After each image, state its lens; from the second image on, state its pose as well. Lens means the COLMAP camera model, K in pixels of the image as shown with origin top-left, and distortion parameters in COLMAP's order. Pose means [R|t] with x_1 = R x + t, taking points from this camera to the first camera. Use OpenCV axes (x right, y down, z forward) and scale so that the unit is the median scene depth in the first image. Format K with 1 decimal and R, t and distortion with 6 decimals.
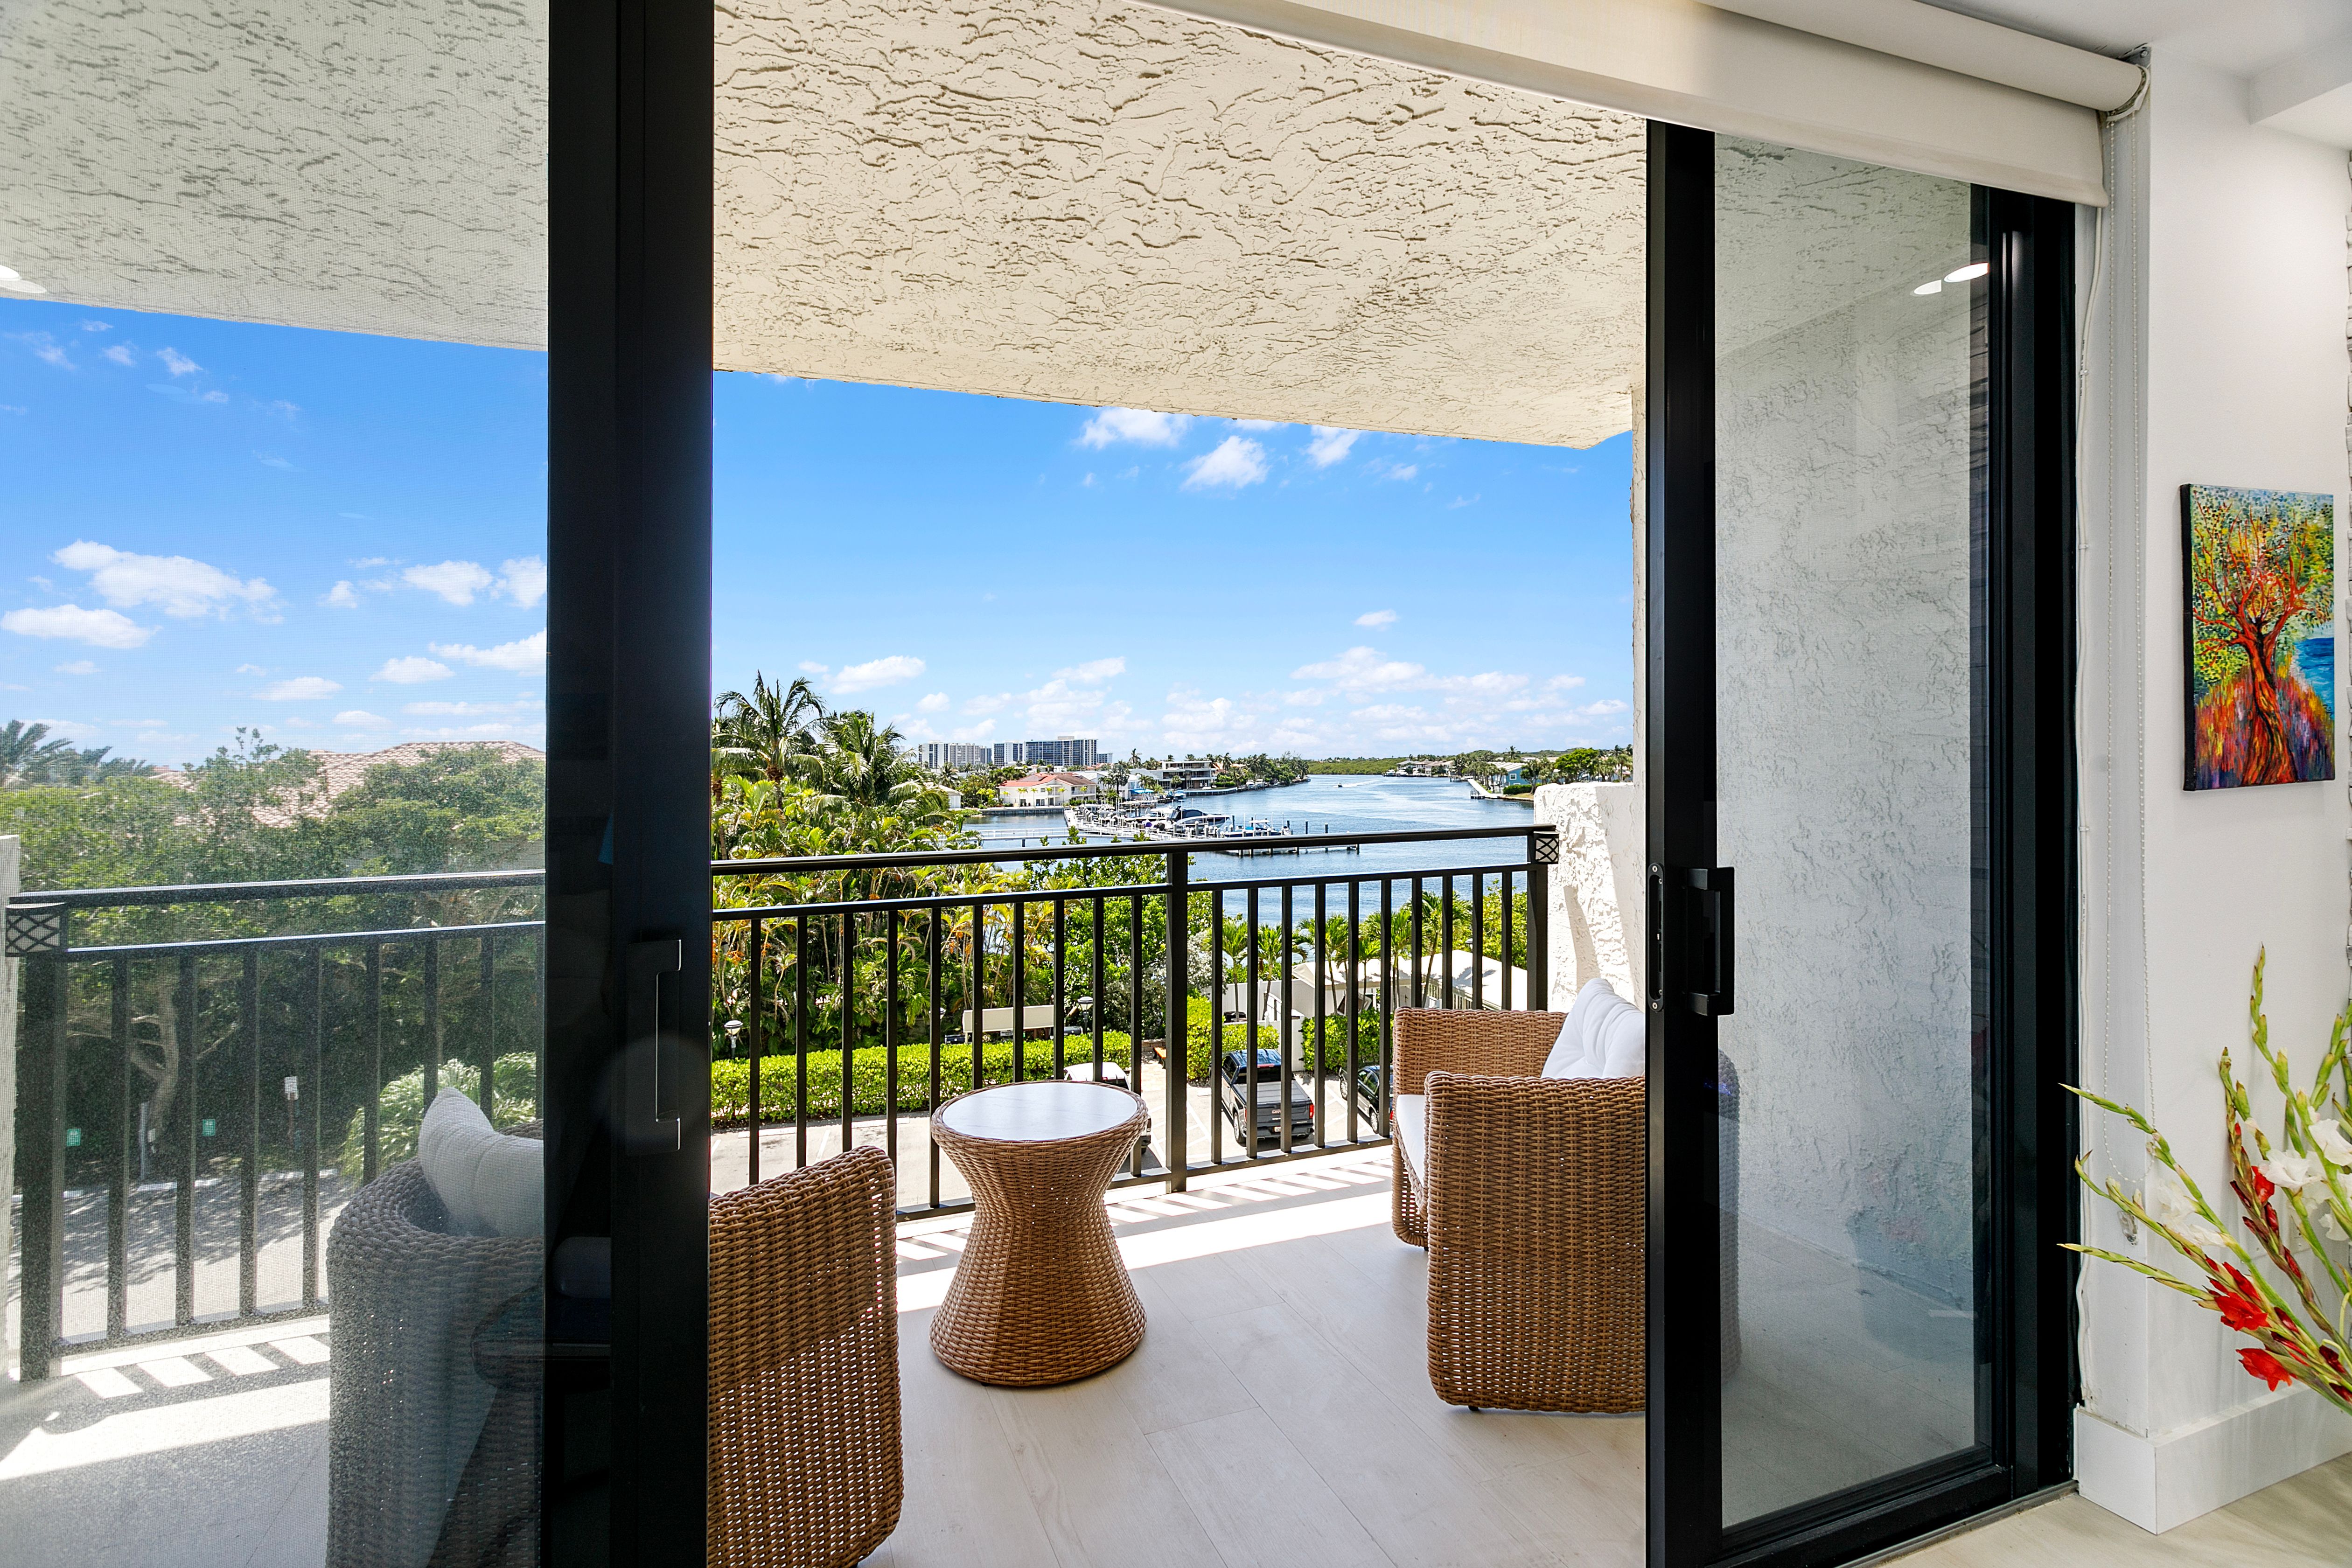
lens RADIAL K [[1111.6, 0, 1147.7], [0, 1111.6, 759.2], [0, 0, 1]] dist [-0.011012, 0.004914]
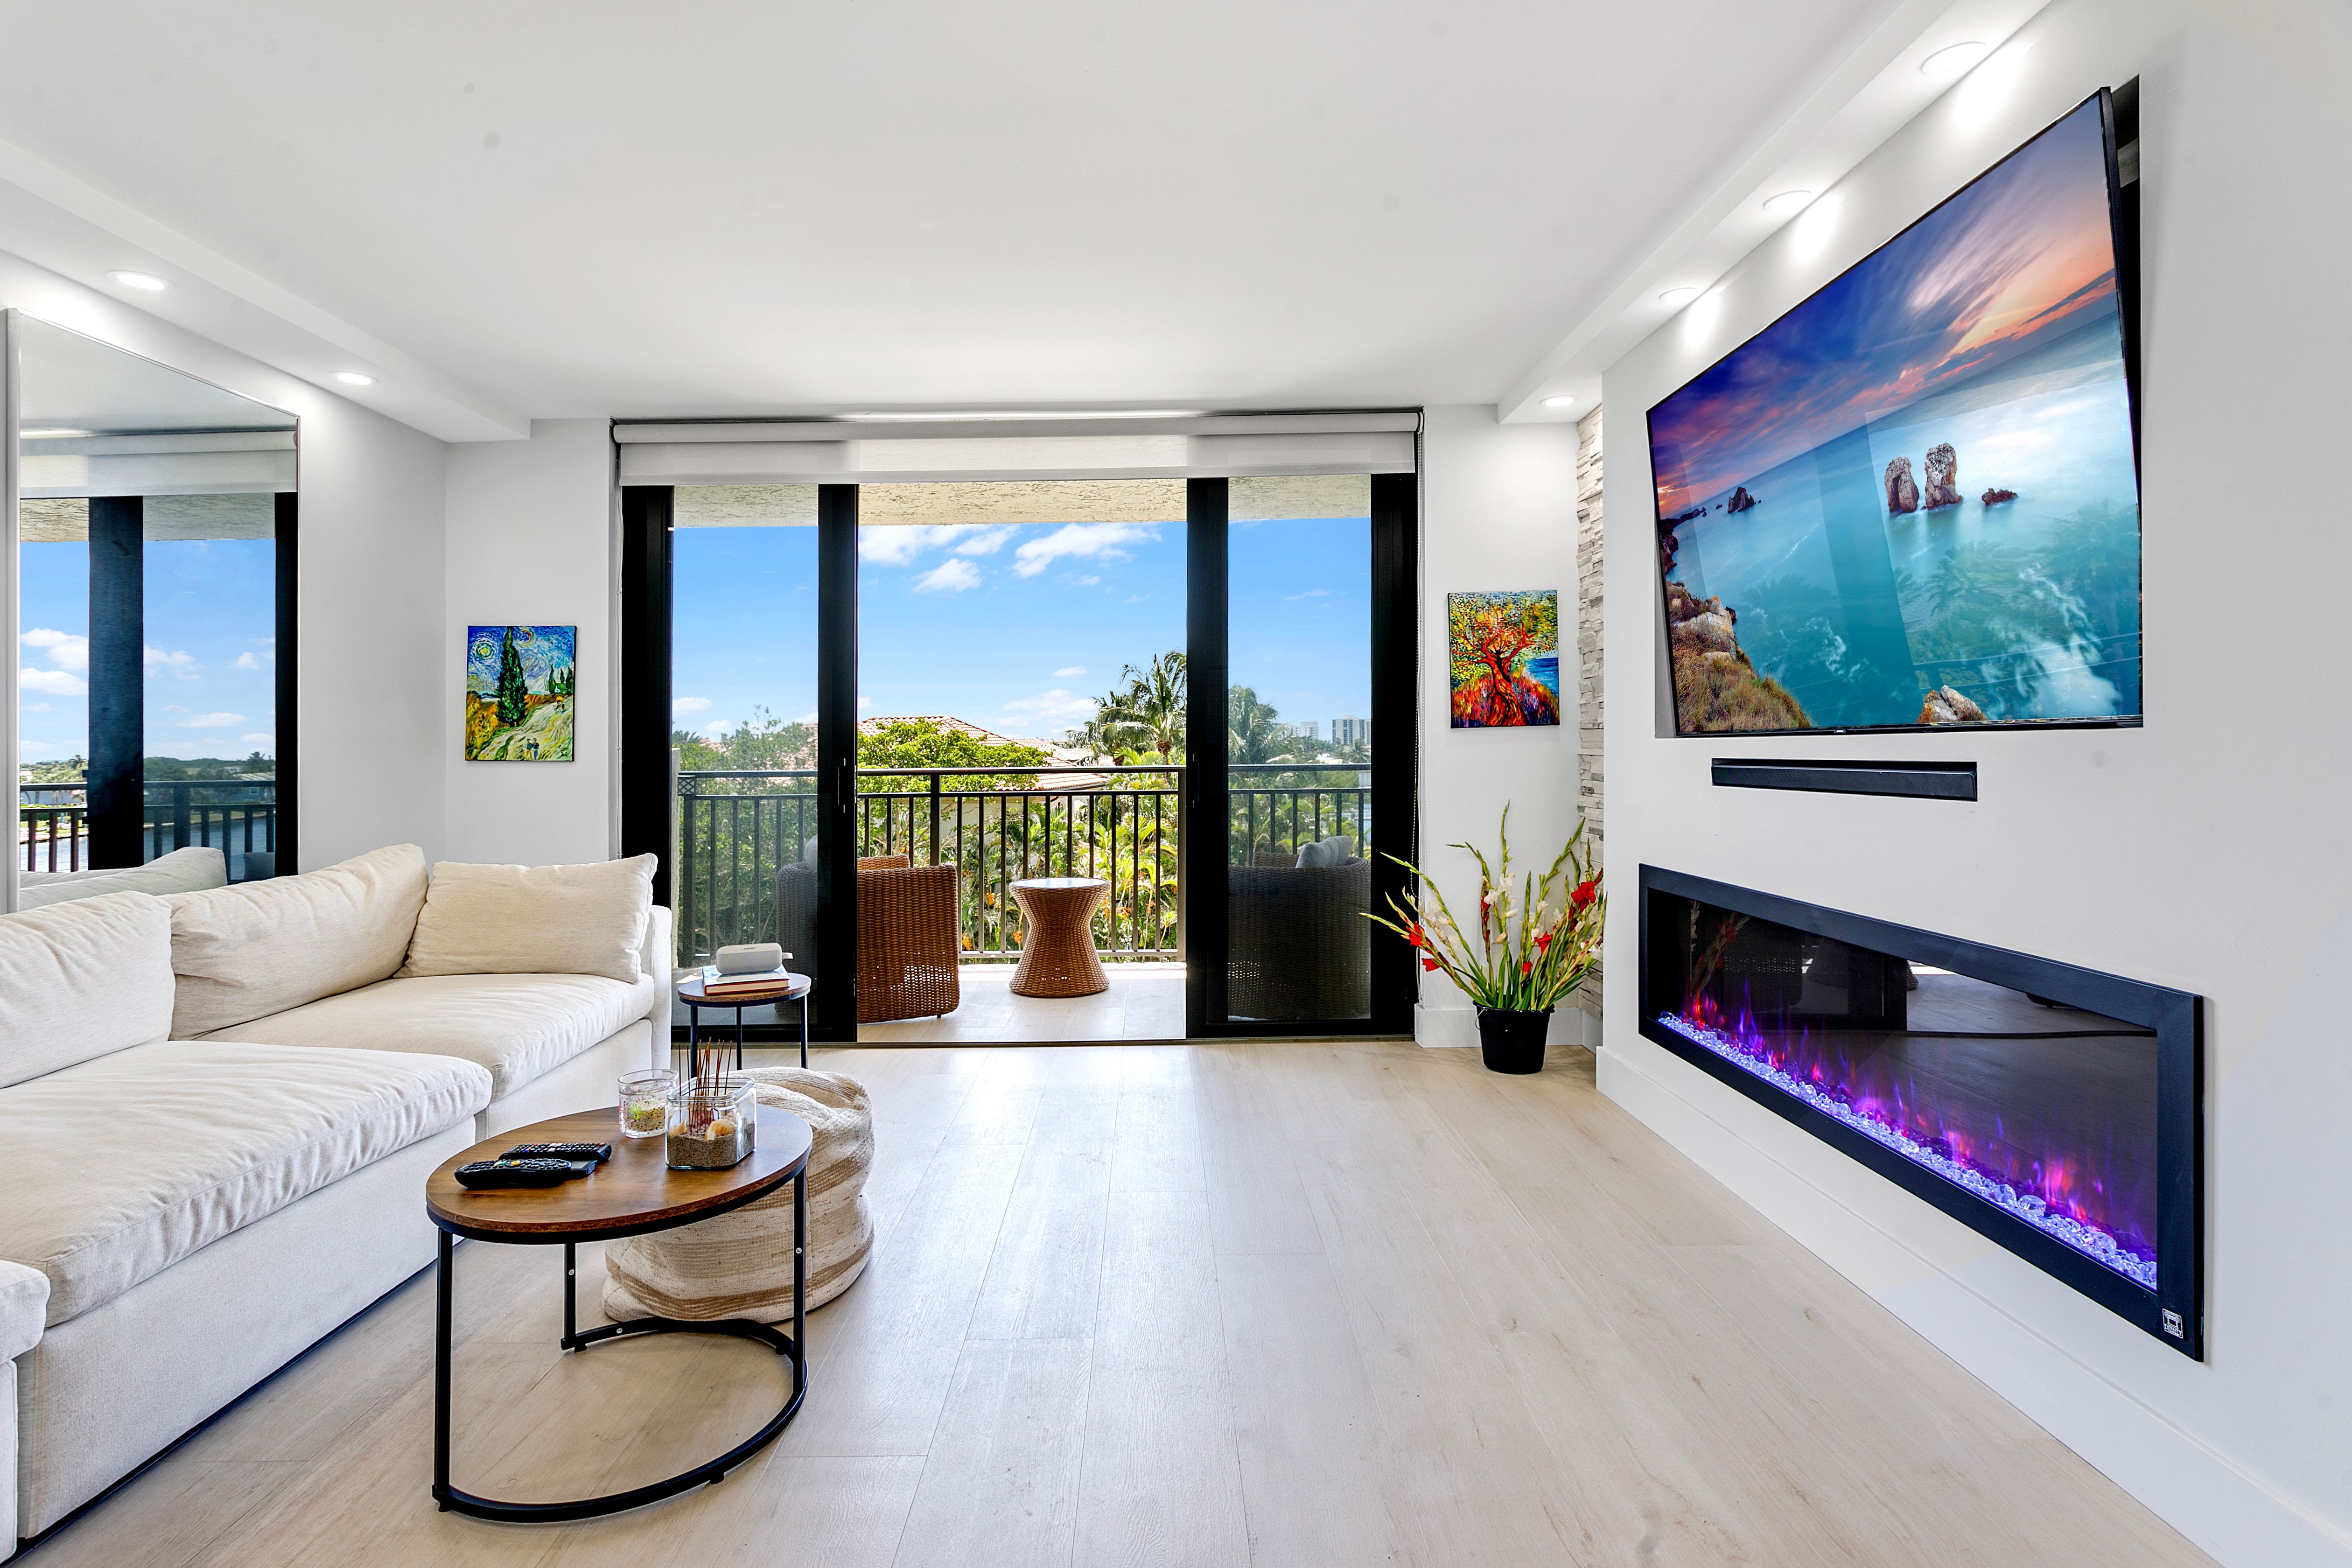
lens RADIAL K [[1161.6, 0, 1158.3], [0, 1161.6, 746.0], [0, 0, 1]] dist [-0.005905, 0.001265]
pose [[0.937555, 0.008260, -0.347738, 0.080350], [-0.005439, 0.999944, 0.009086, 0.003092], [0.347793, -0.006627, 0.937548, -0.096102]]
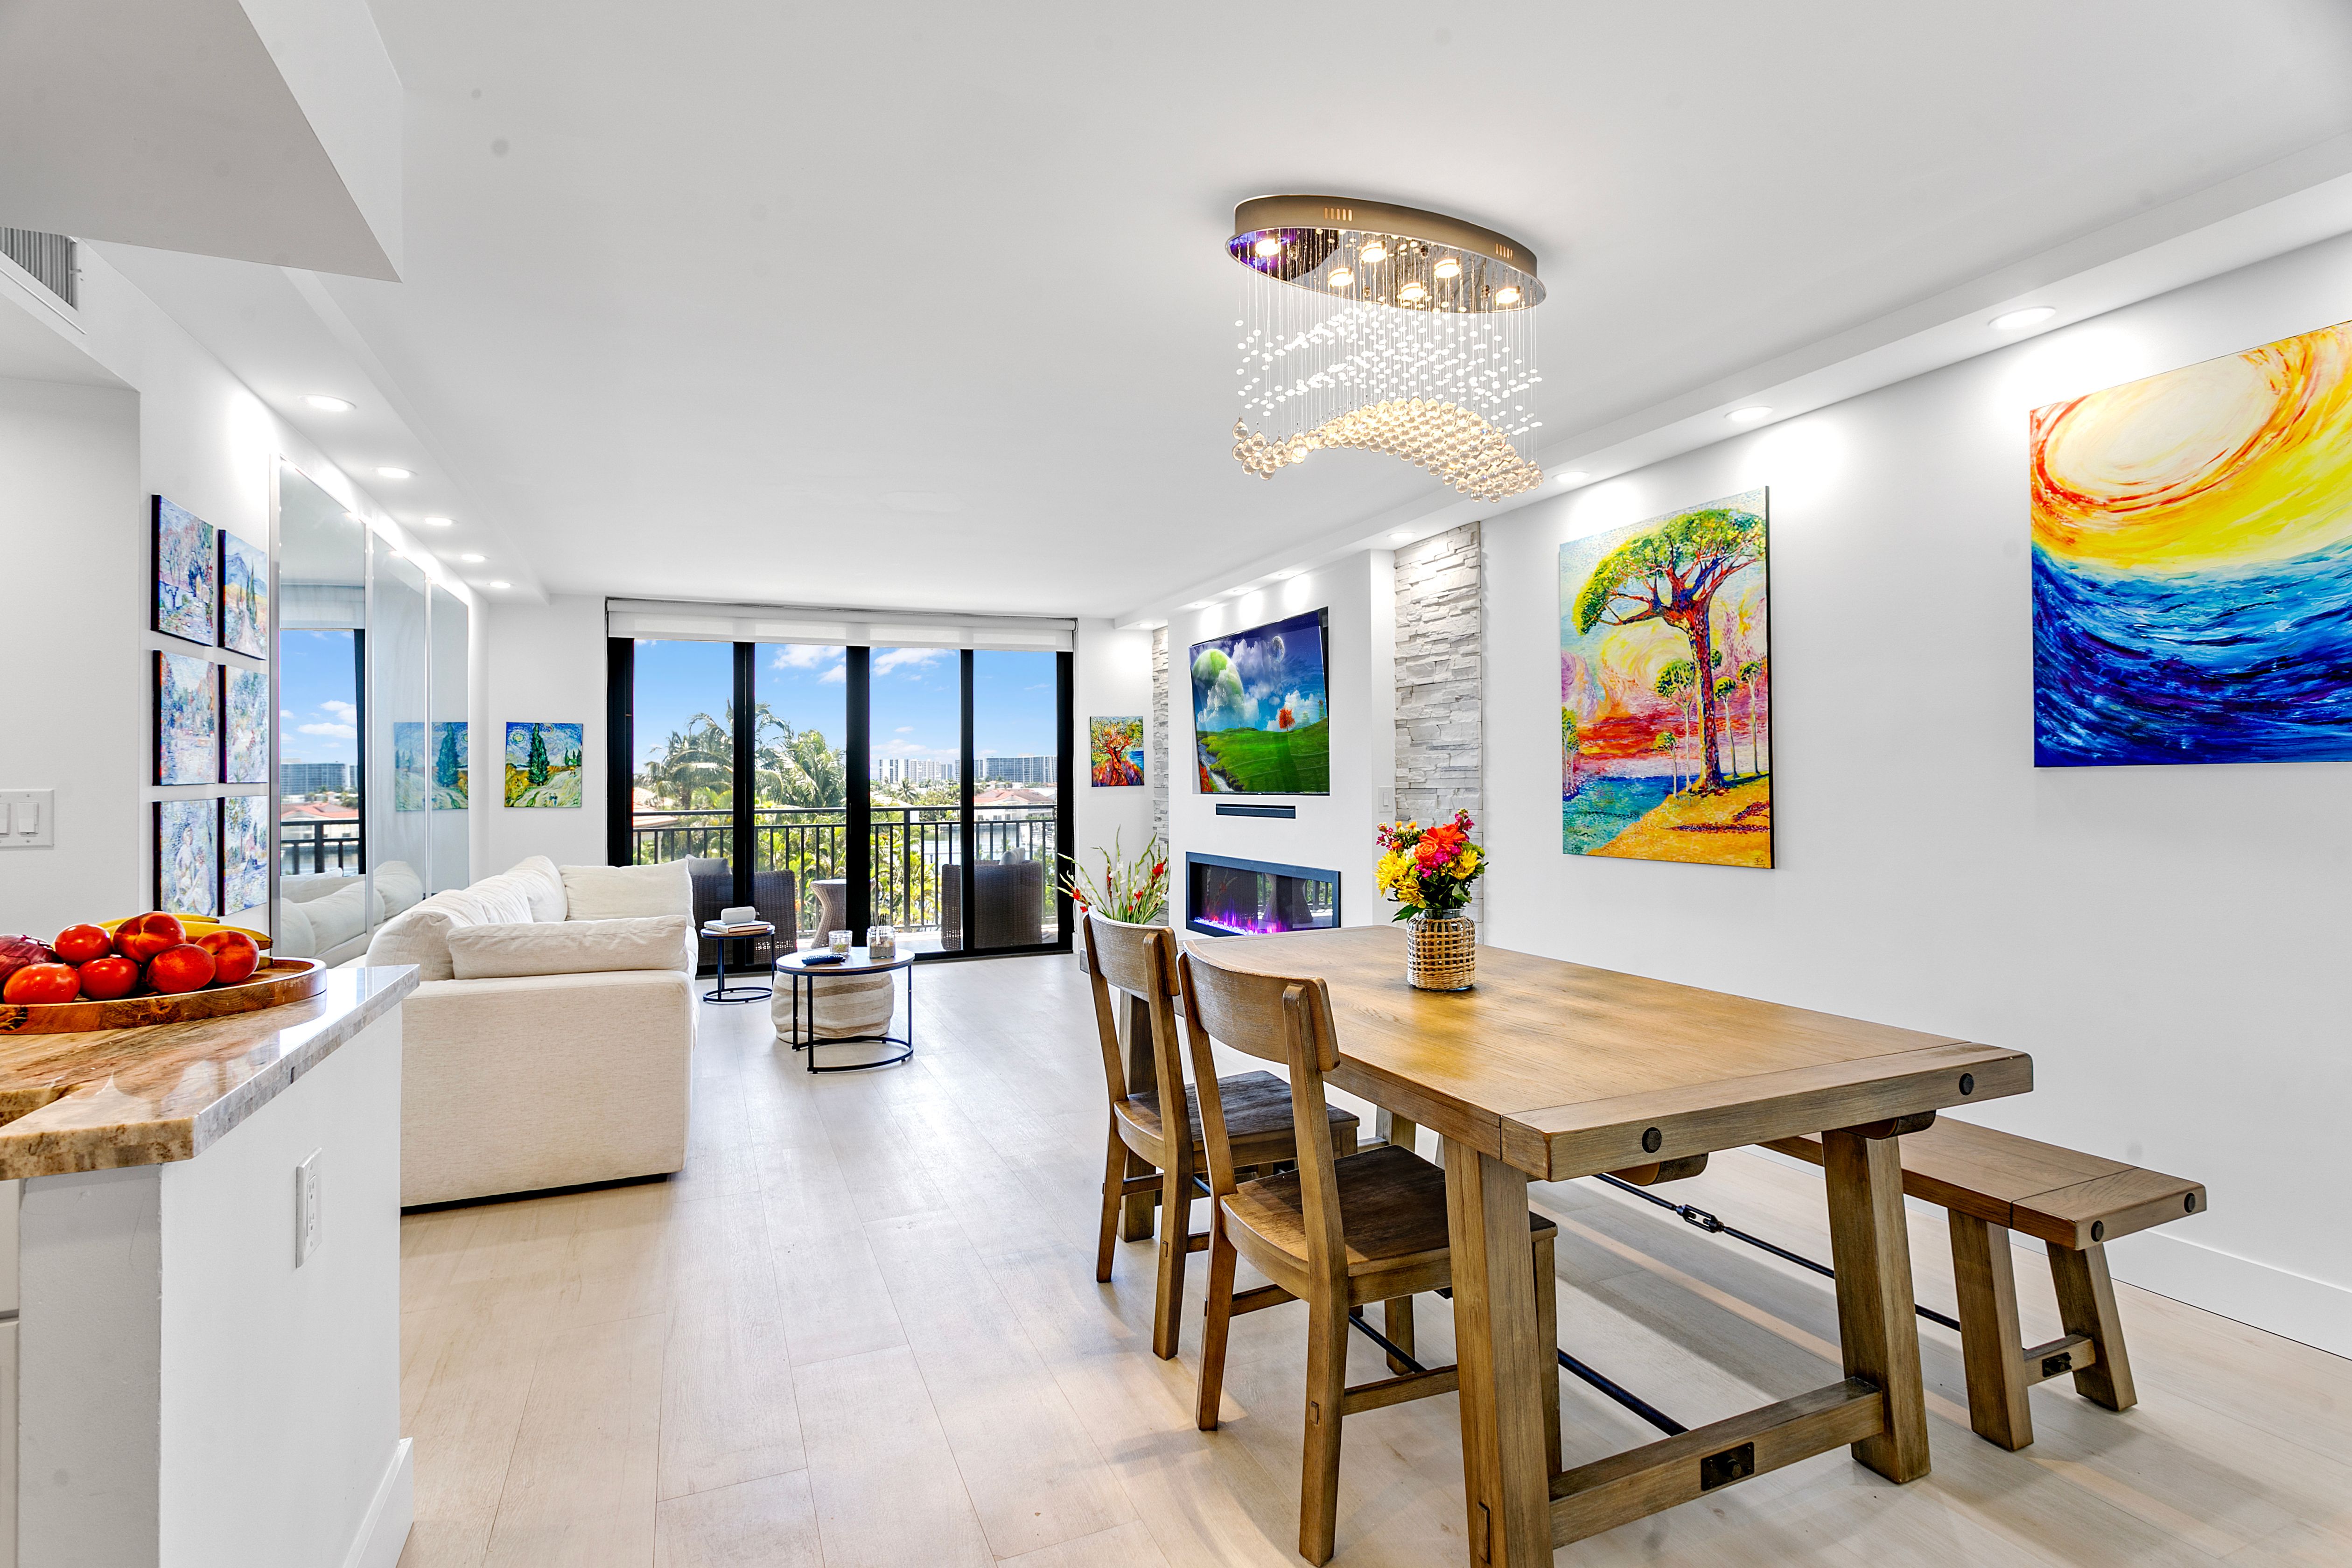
lens RADIAL K [[1111.6, 0, 1145.9], [0, 1111.6, 798.5], [0, 0, 1]] dist [-0.011012, 0.004914]
pose [[0.999465, 0.009626, 0.031247, 0.067698], [-0.010231, 0.999762, 0.019283, -0.000850], [-0.031054, -0.019592, 0.999326, -0.224500]]
